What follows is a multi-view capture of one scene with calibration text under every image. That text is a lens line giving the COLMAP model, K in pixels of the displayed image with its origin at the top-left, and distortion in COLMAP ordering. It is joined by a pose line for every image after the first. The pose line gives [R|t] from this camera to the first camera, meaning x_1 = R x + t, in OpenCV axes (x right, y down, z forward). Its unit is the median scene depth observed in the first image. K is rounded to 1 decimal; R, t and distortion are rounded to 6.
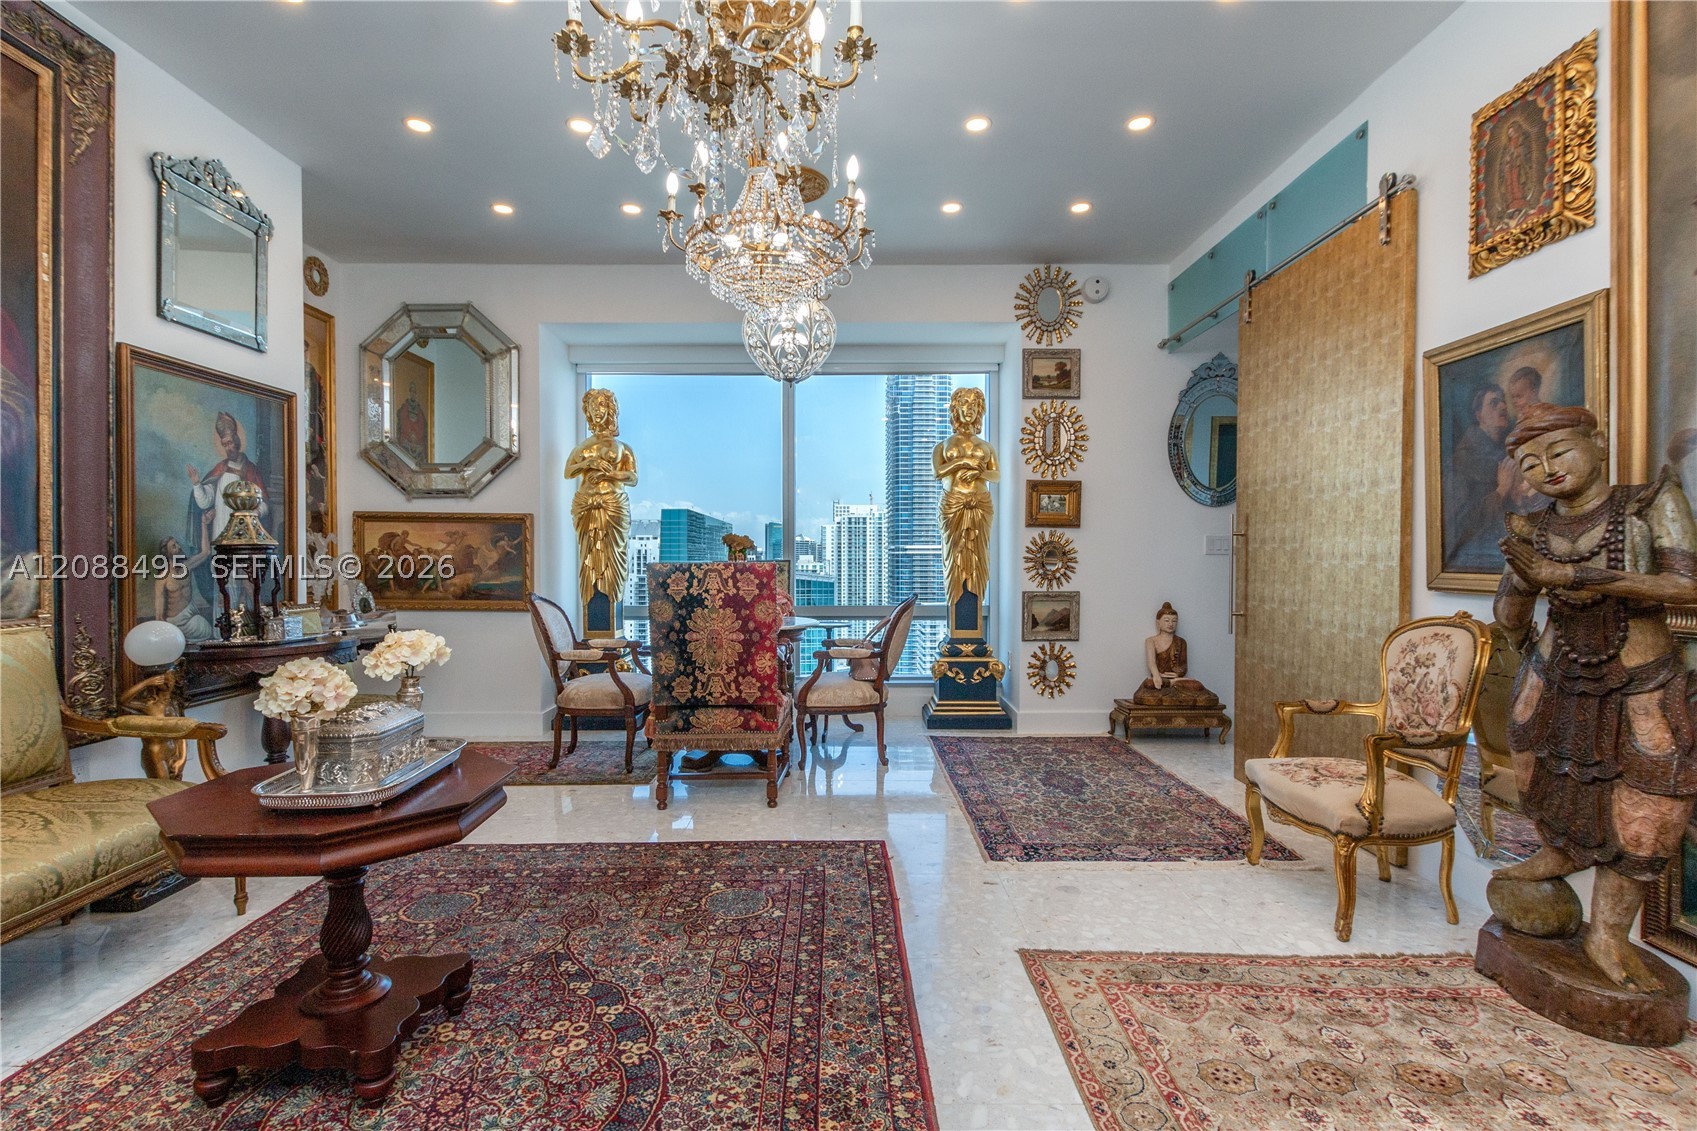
lens RADIAL K [[788.8, 0, 855.1], [0, 788.8, 561.7], [0, 0, 1]] dist [0.003840, -0.002420]
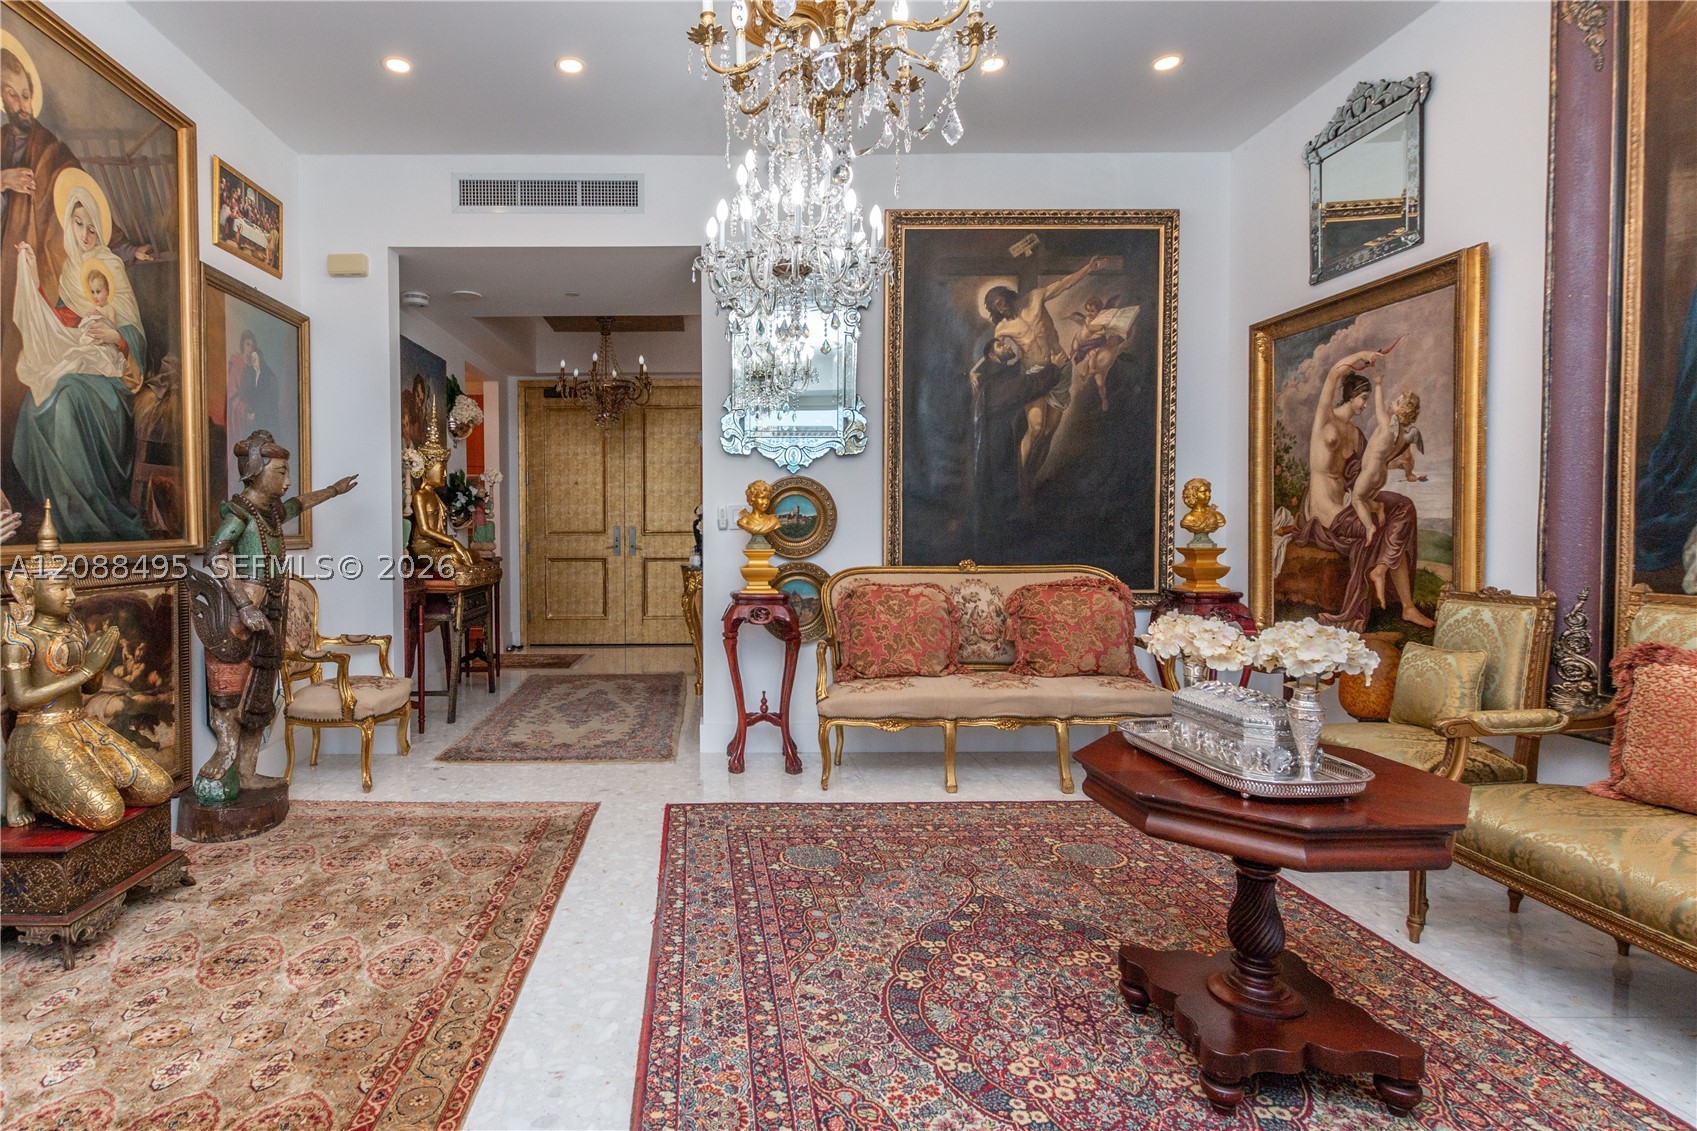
lens RADIAL K [[788.8, 0, 849.6], [0, 788.8, 552.7], [0, 0, 1]] dist [0.003840, -0.002420]
pose [[-0.988155, 0.008732, -0.153210, -0.023450], [0.002846, 0.999251, 0.038595, -0.023447], [0.153432, 0.037701, -0.987440, 1.958828]]
